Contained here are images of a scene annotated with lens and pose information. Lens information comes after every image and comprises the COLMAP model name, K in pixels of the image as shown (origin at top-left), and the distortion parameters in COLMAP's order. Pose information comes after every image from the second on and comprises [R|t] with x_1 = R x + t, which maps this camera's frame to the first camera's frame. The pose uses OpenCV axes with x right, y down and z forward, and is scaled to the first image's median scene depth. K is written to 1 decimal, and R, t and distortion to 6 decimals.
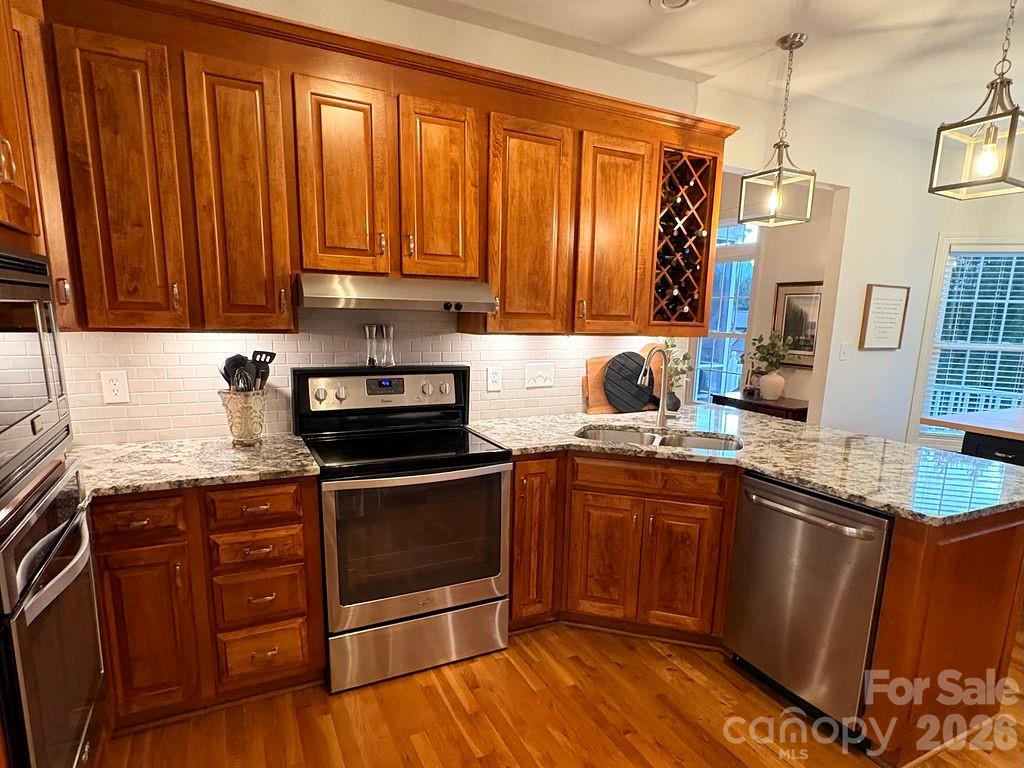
lens RADIAL K [[561.3, 0, 508.6], [0, 561.3, 411.2], [0, 0, 1]] dist [0.001545, 0.000141]
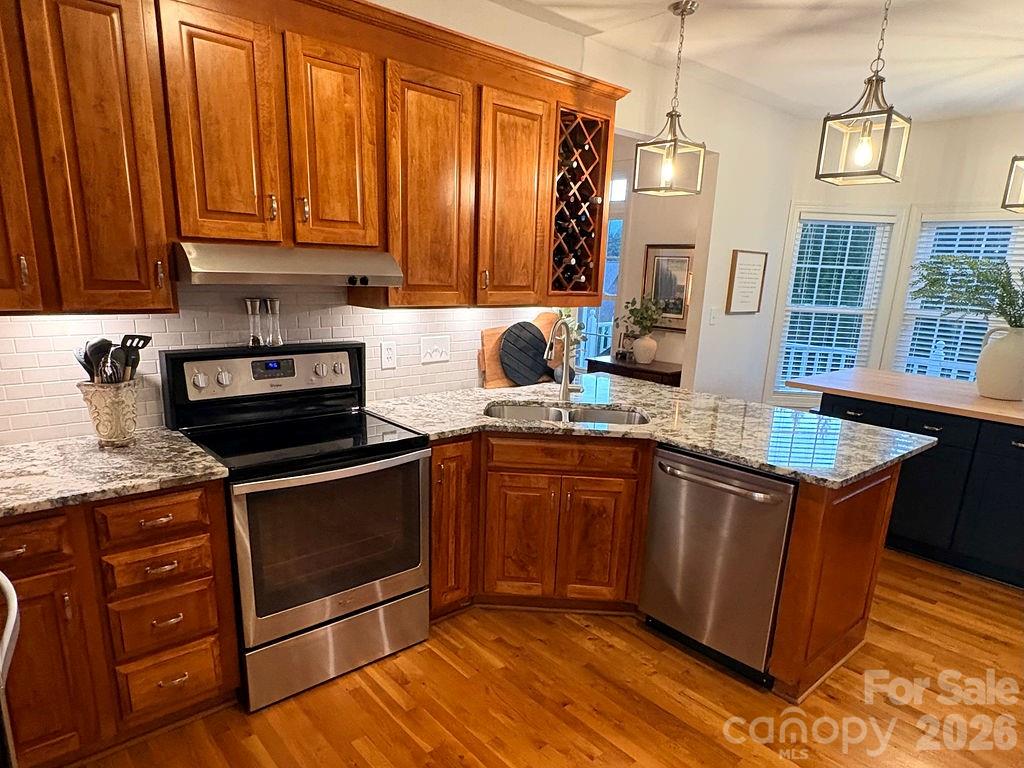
lens RADIAL K [[615.9, 0, 488.8], [0, 615.9, 415.4], [0, 0, 1]] dist [0.001247, 0.001471]
pose [[0.972714, -0.045640, 0.227473, -0.126596], [0.029742, 0.996900, 0.072835, -0.034870], [-0.230093, -0.064082, 0.971057, -0.026265]]
